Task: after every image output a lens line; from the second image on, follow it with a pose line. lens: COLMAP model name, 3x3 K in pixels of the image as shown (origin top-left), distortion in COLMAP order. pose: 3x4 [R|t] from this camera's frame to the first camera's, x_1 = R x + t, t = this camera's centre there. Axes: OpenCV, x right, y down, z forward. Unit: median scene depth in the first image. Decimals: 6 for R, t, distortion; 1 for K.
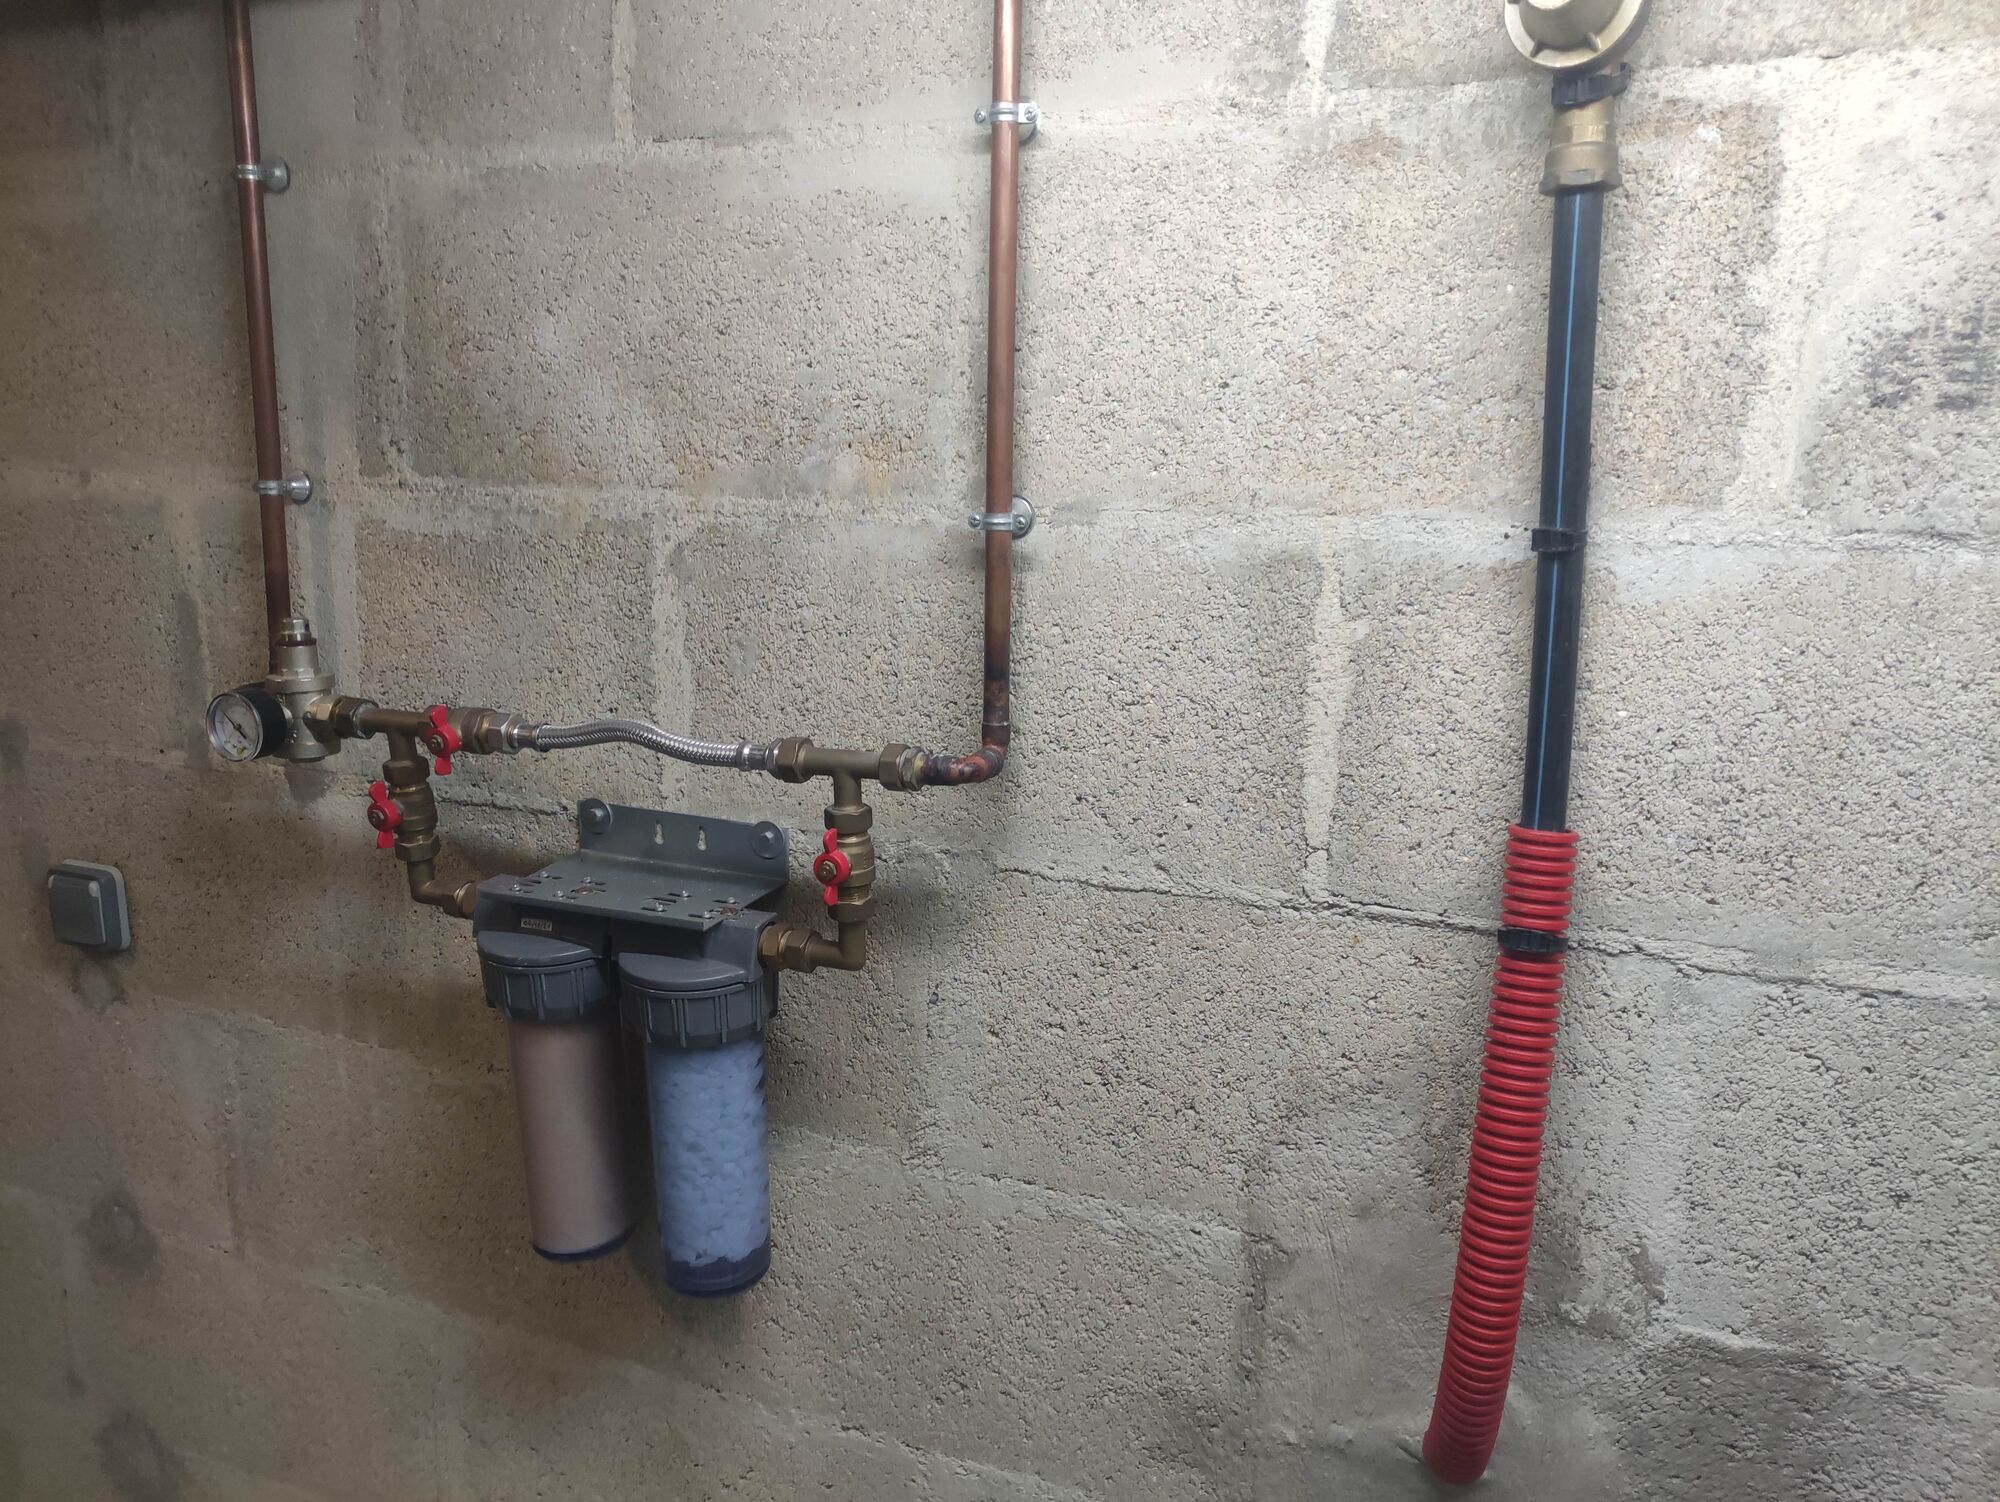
lens RADIAL K [[1413.2, 0, 1000.0], [0, 1413.2, 751.0], [0, 0, 1]] dist [-0.002861, 0.003119]
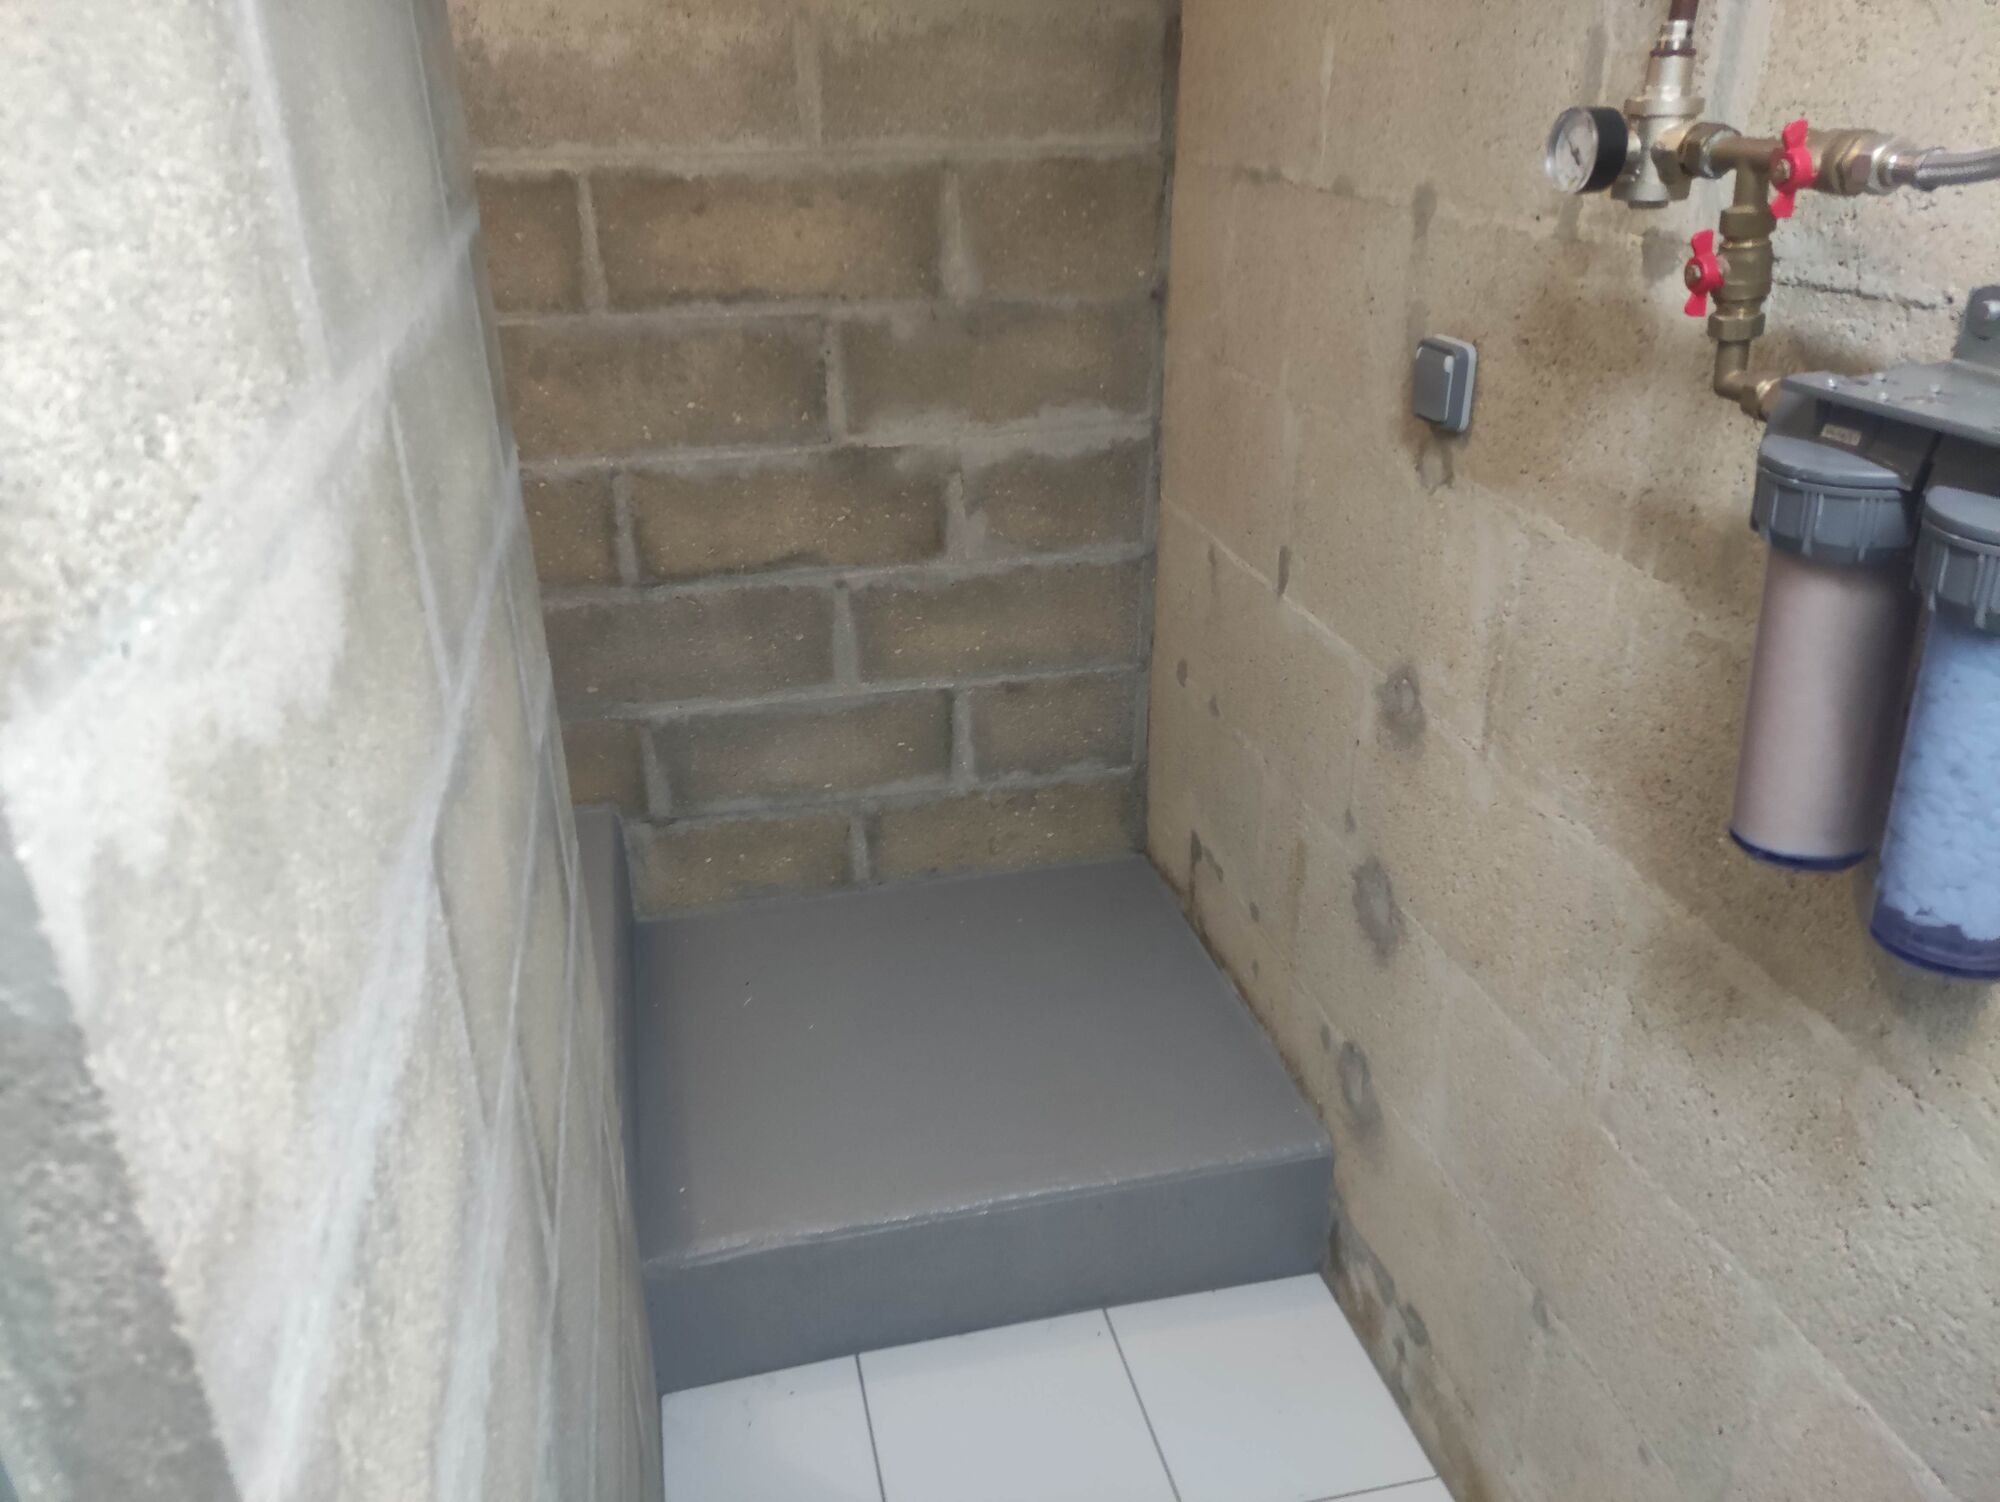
lens RADIAL K [[1485.6, 0, 1000.0], [0, 1485.6, 751.0], [0, 0, 1]] dist [0.048343, -0.029838]
pose [[0.593983, 0.336959, -0.730509, 0.044832], [-0.129849, 0.936304, 0.326304, 0.059962], [0.793929, -0.098963, 0.599902, 0.099955]]
